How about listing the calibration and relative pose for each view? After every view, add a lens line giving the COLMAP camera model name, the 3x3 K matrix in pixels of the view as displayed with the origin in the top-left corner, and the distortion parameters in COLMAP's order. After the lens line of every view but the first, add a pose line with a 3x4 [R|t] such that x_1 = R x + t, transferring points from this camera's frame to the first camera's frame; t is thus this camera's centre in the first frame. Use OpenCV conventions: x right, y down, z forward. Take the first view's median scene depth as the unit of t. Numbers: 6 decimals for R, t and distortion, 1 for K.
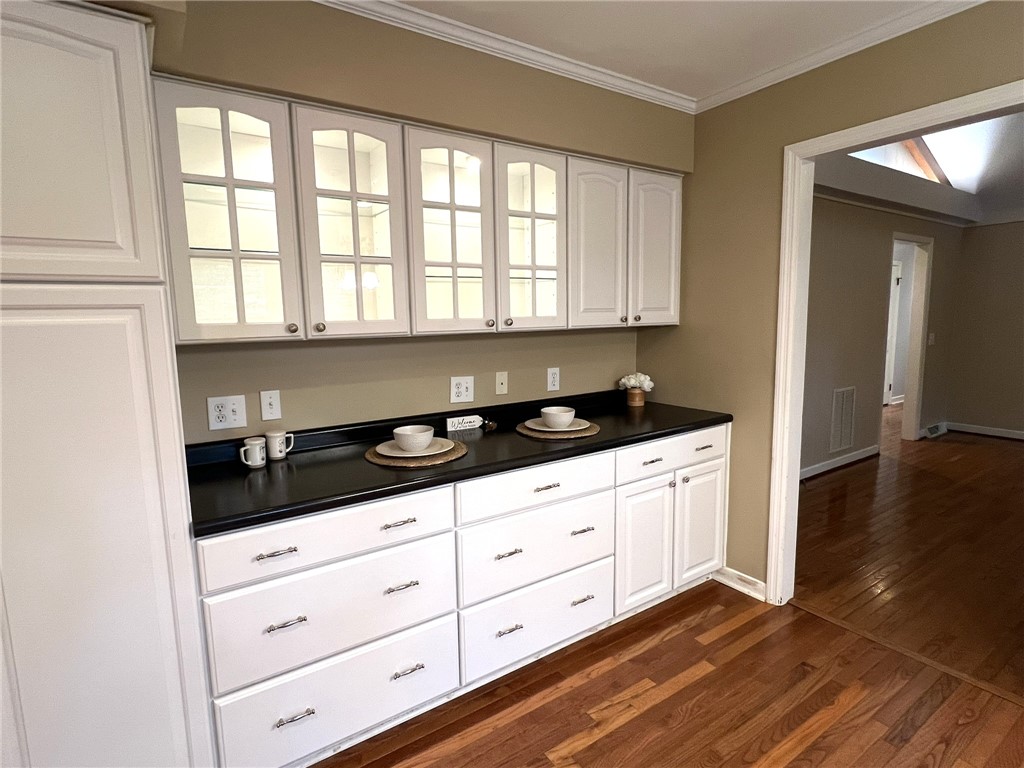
lens RADIAL K [[535.1, 0, 512.0], [0, 535.1, 384.0], [0, 0, 1]] dist [-0.004968, -0.001057]
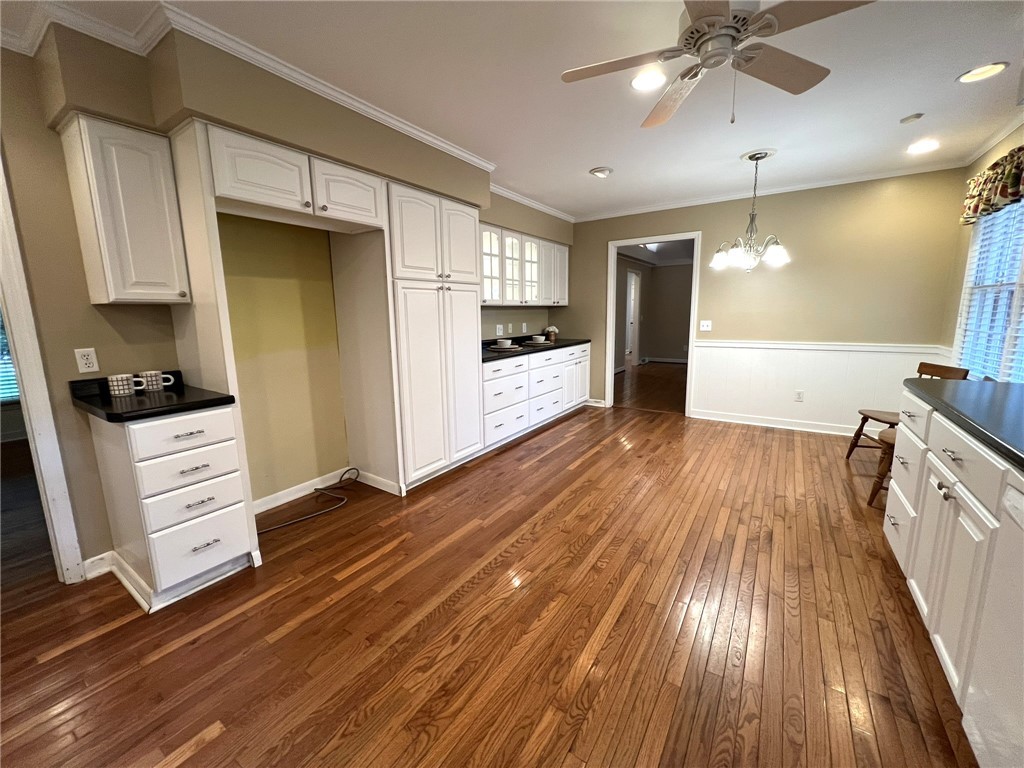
lens RADIAL K [[410.8, 0, 509.9], [0, 410.8, 380.8], [0, 0, 1]] dist [-0.003175, -0.000025]
pose [[0.924970, -0.058110, 0.375572, -0.838804], [0.045010, 0.998036, 0.043567, 0.176708], [-0.377366, -0.023394, 0.925769, -0.843727]]
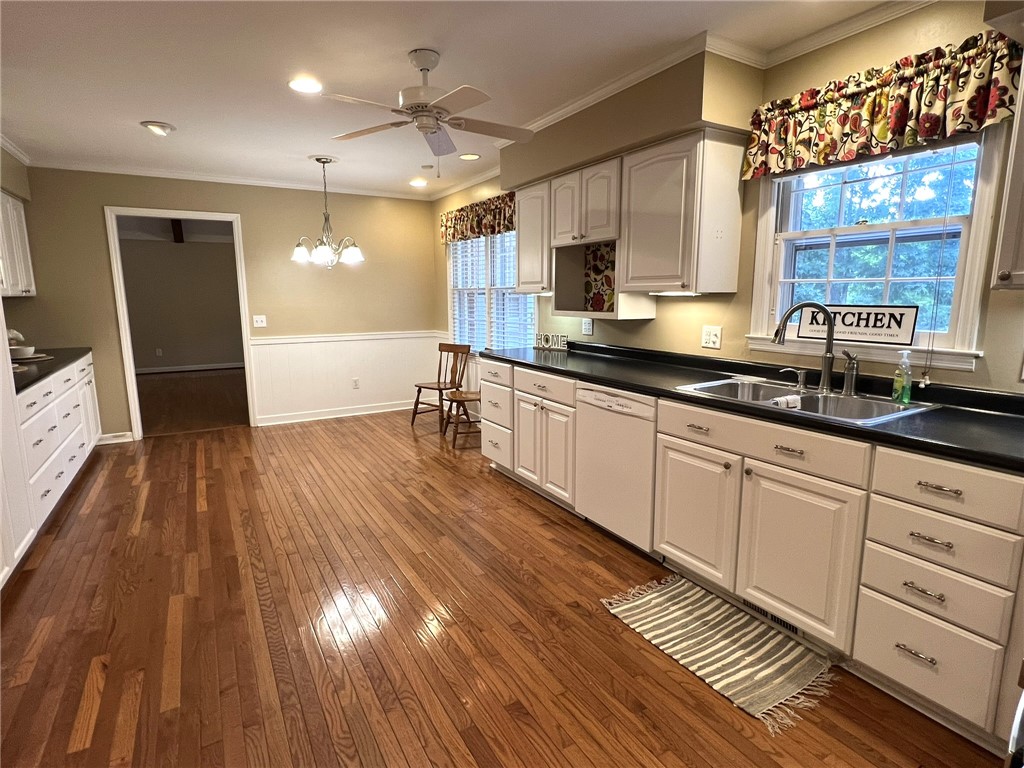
lens RADIAL K [[535.1, 0, 512.0], [0, 535.1, 384.0], [0, 0, 1]] dist [-0.004968, -0.001057]
pose [[0.056940, -0.145119, 0.987774, -1.458426], [0.126131, 0.982498, 0.137073, 0.127293], [-0.990378, 0.116784, 0.074247, -0.573308]]
